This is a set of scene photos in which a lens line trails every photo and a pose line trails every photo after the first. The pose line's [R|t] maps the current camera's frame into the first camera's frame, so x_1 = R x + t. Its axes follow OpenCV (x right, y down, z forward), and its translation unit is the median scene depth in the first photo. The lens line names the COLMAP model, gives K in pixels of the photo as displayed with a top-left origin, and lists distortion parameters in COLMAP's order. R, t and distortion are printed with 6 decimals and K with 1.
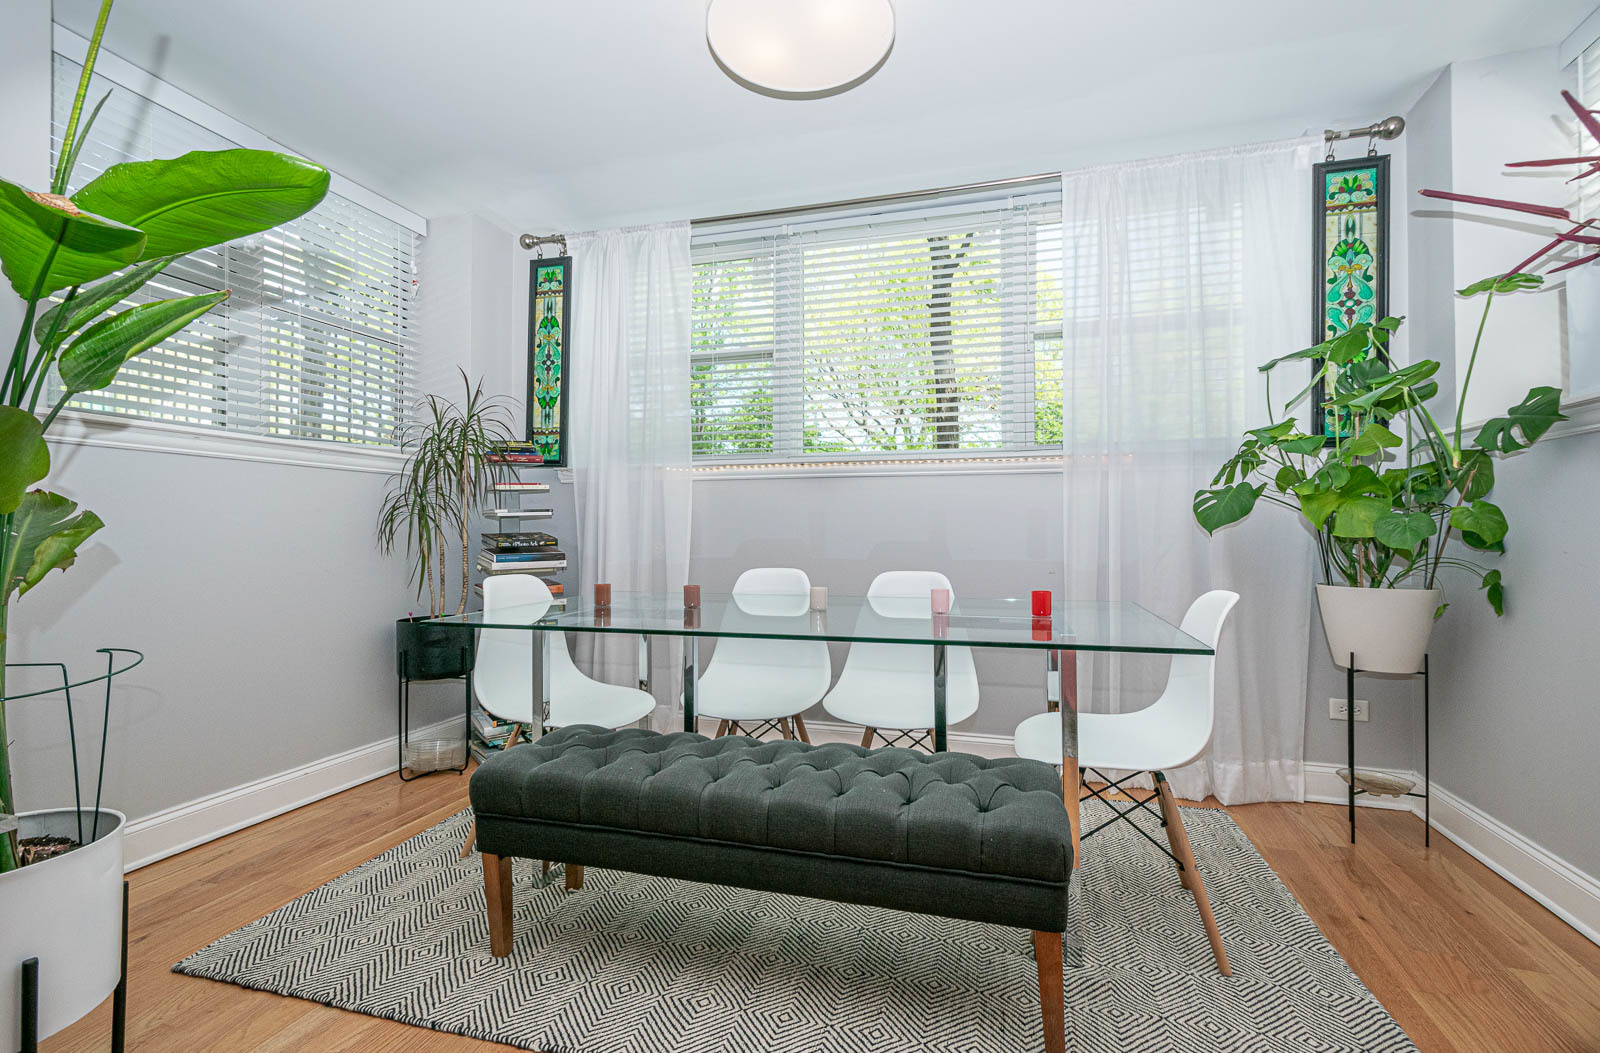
lens RADIAL K [[702.5, 0, 801.2], [0, 702.5, 529.3], [0, 0, 1]] dist [-0.004175, -0.000526]
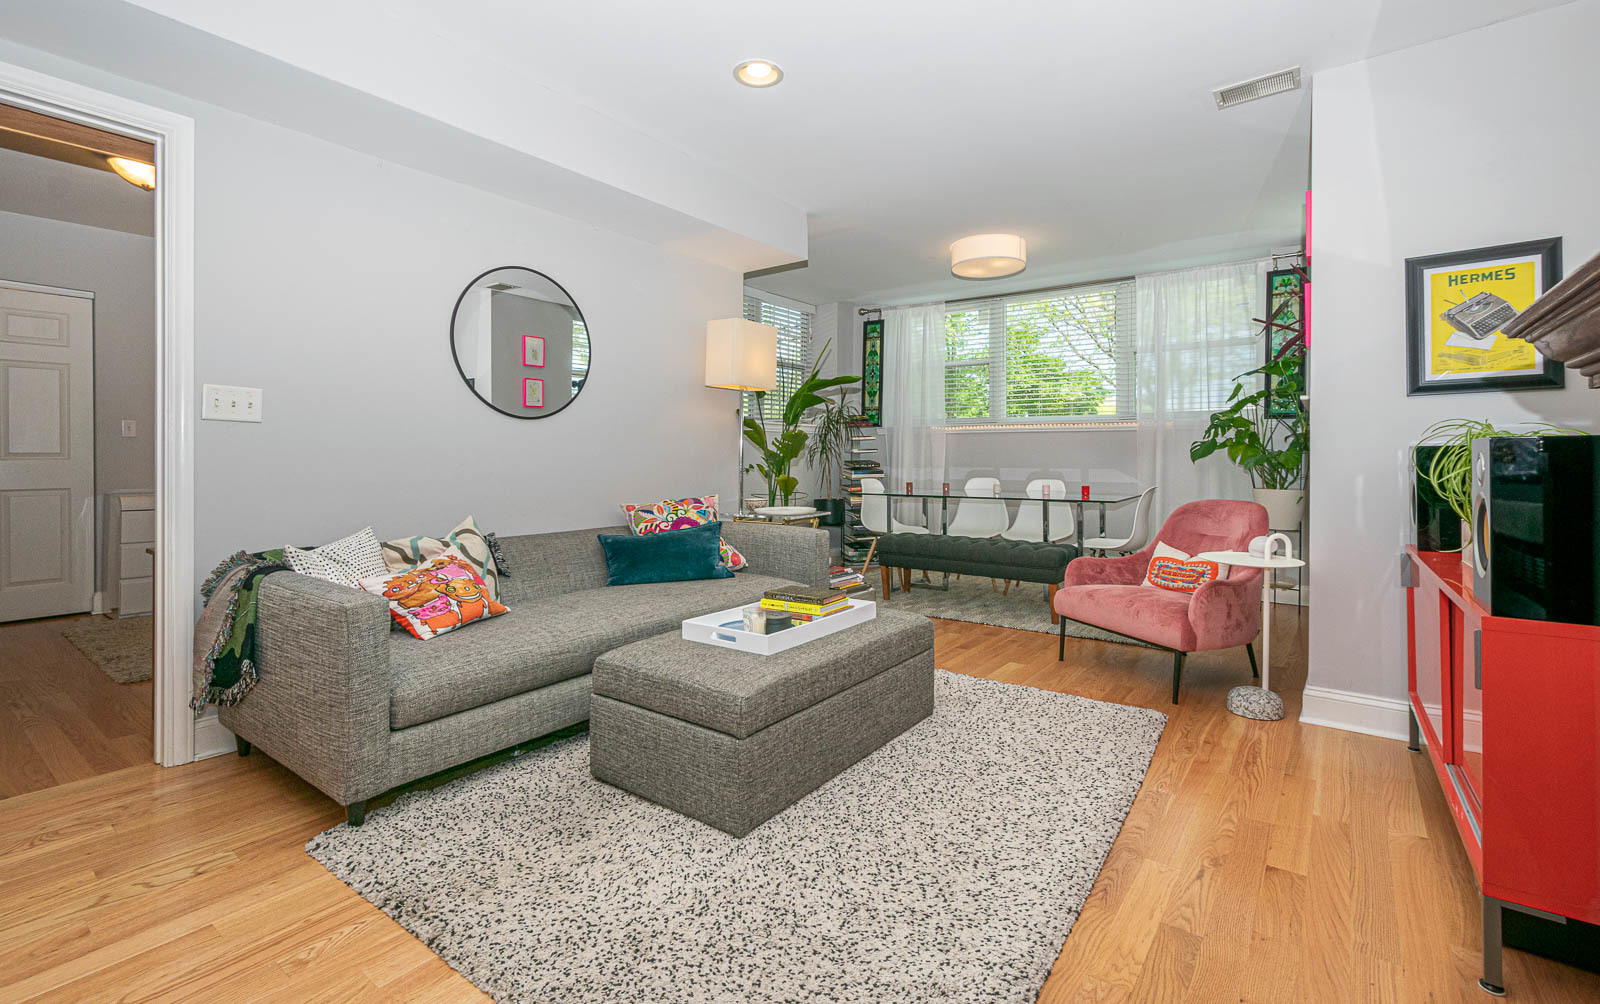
lens RADIAL K [[736.8, 0, 826.1], [0, 736.8, 461.0], [0, 0, 1]] dist [0.005464, 0.000226]
pose [[0.950299, 0.001553, -0.311334, 0.214881], [0.003448, 0.999874, 0.015509, -0.034560], [0.311319, -0.015812, 0.950174, -1.360224]]
